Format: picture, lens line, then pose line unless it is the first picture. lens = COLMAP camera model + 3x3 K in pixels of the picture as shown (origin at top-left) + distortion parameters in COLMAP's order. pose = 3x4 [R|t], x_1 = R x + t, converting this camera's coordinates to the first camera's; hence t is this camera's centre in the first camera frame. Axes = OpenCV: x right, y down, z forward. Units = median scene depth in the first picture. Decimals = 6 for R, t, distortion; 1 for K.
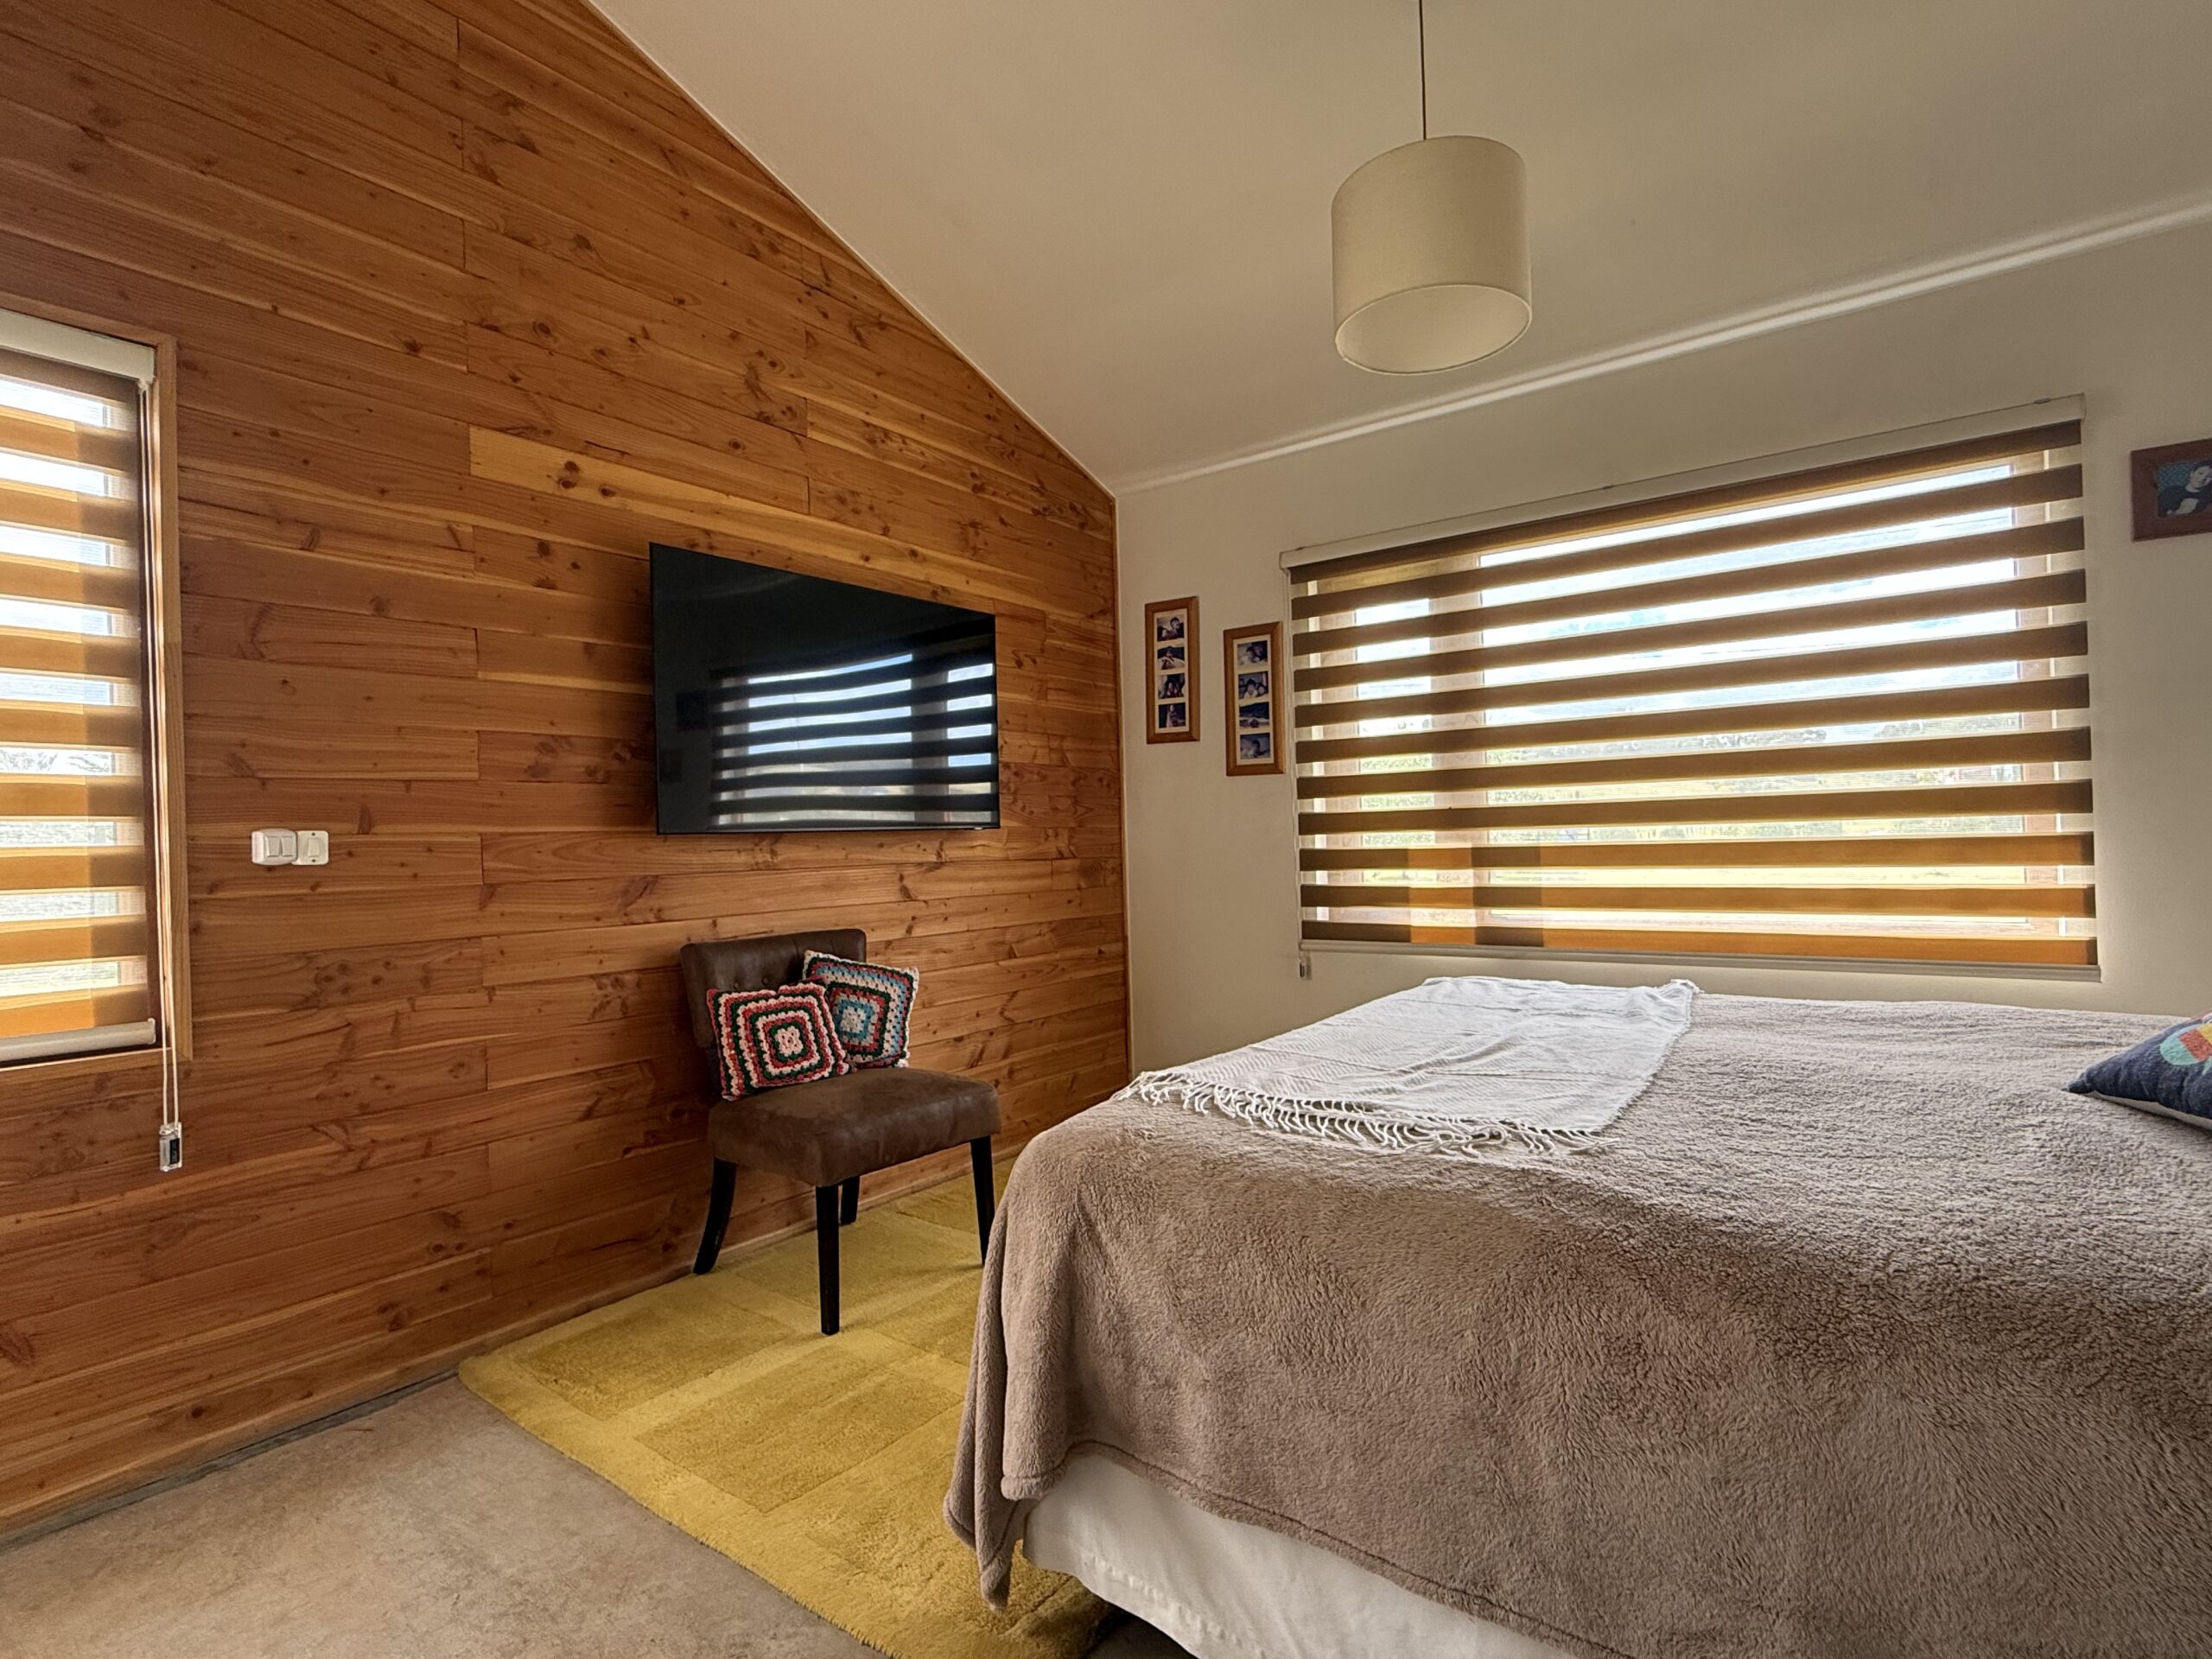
lens RADIAL K [[1119.4, 0, 1097.9], [0, 1119.4, 829.7], [0, 0, 1]] dist [0.002628, -0.002396]
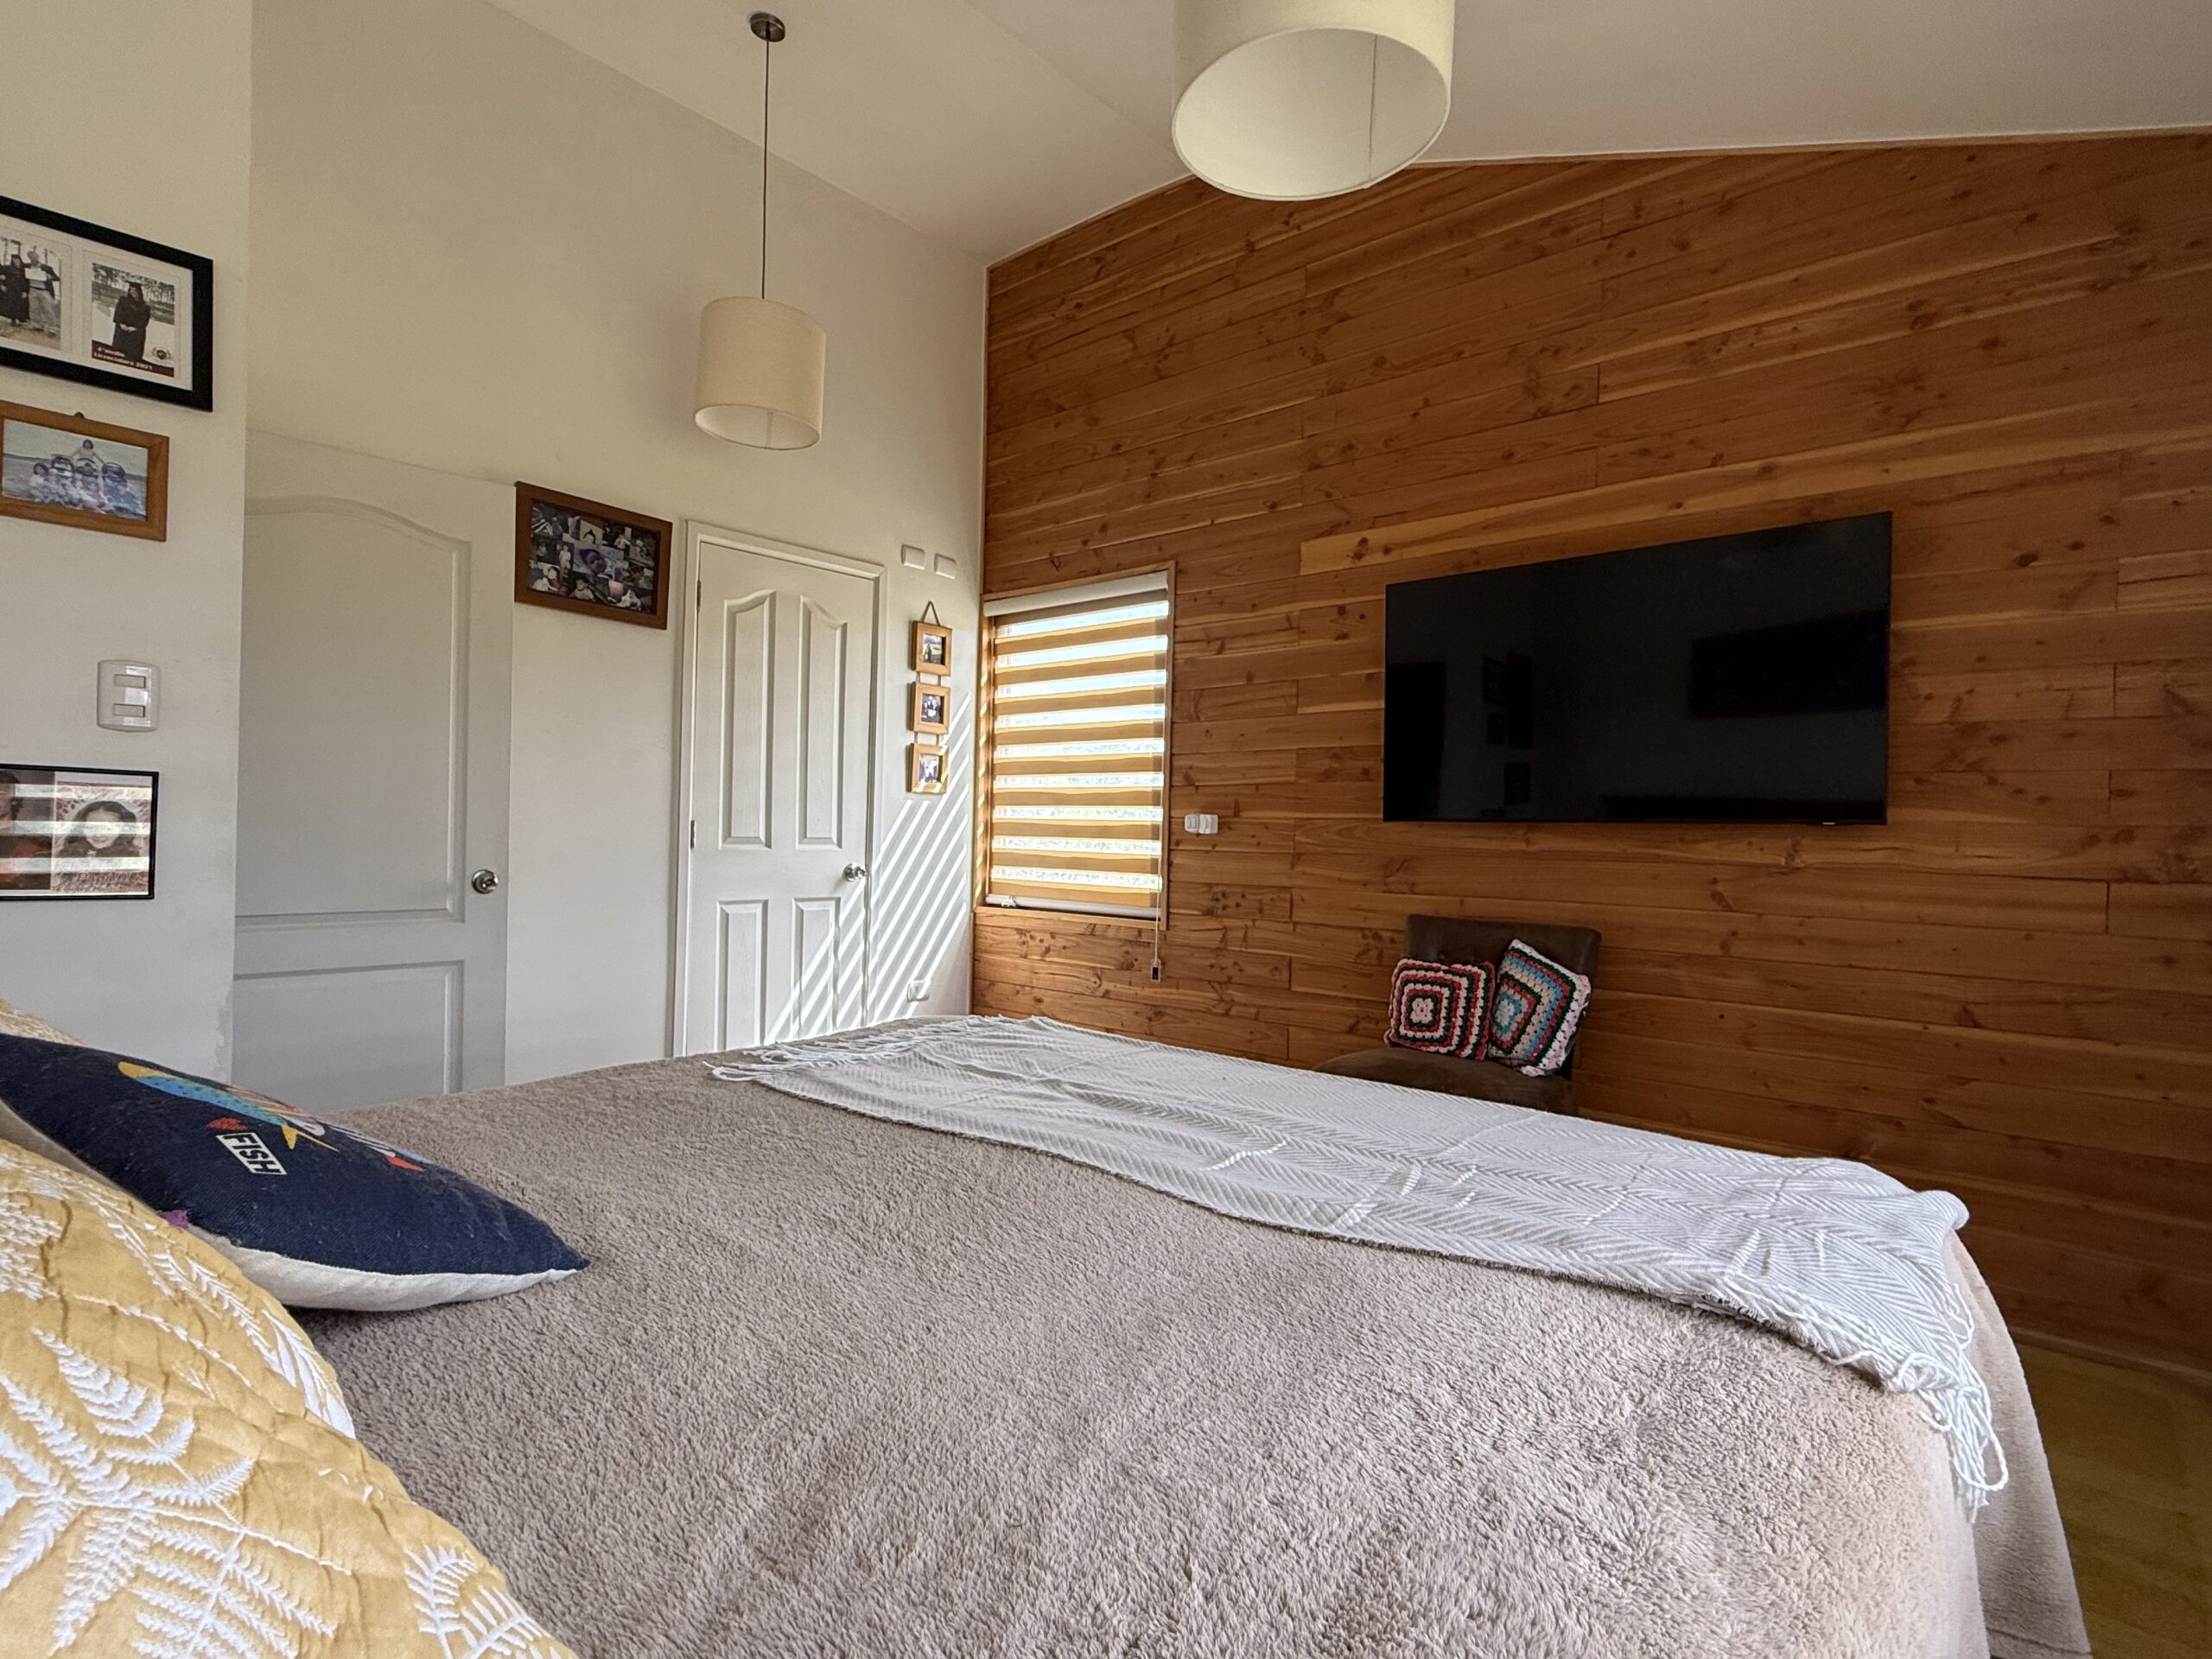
lens RADIAL K [[1119.4, 0, 1103.7], [0, 1119.4, 828.7], [0, 0, 1]] dist [0.002628, -0.002396]
pose [[-0.083005, 0.027209, -0.996178, 0.830594], [-0.005993, 0.999595, 0.027802, -0.019272], [0.996531, 0.008277, -0.082809, 0.761001]]
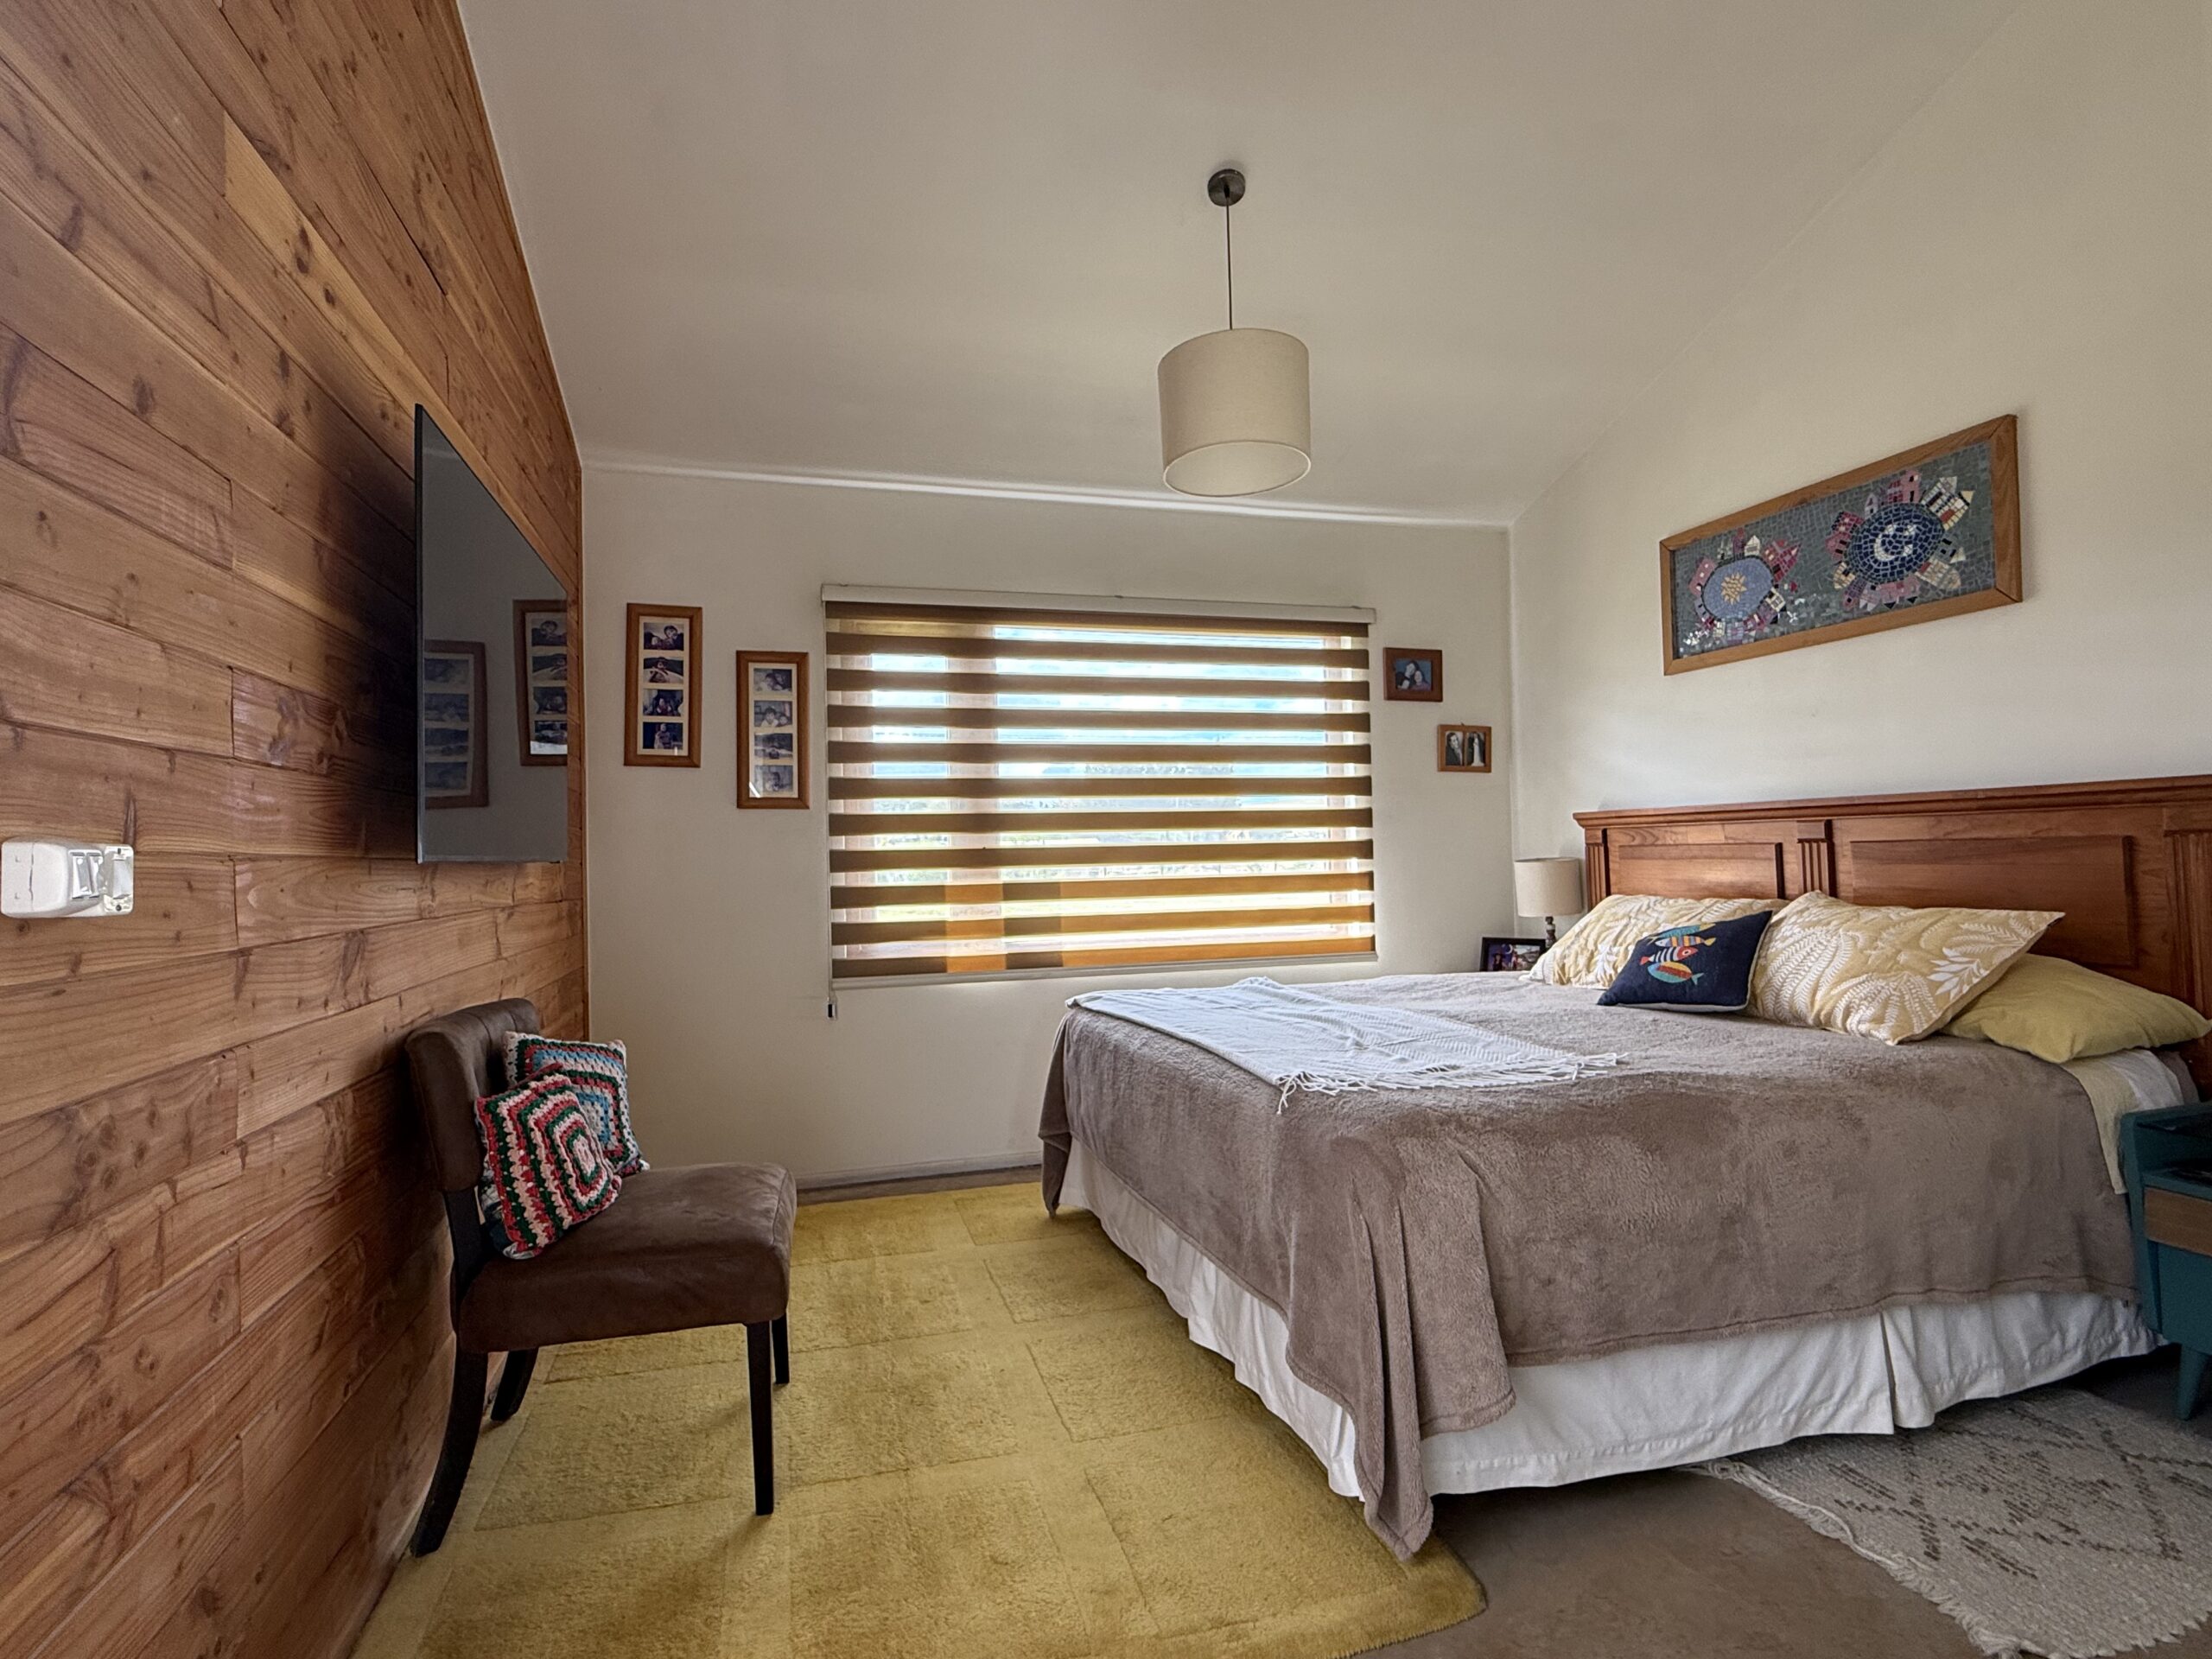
lens RADIAL K [[1119.4, 0, 1107.6], [0, 1119.4, 828.5], [0, 0, 1]] dist [0.002628, -0.002396]
pose [[0.602556, 0.035651, 0.797280, -0.636815], [-0.002626, 0.999085, -0.042690, 0.010627], [-0.798073, 0.023629, 0.602098, 0.295078]]
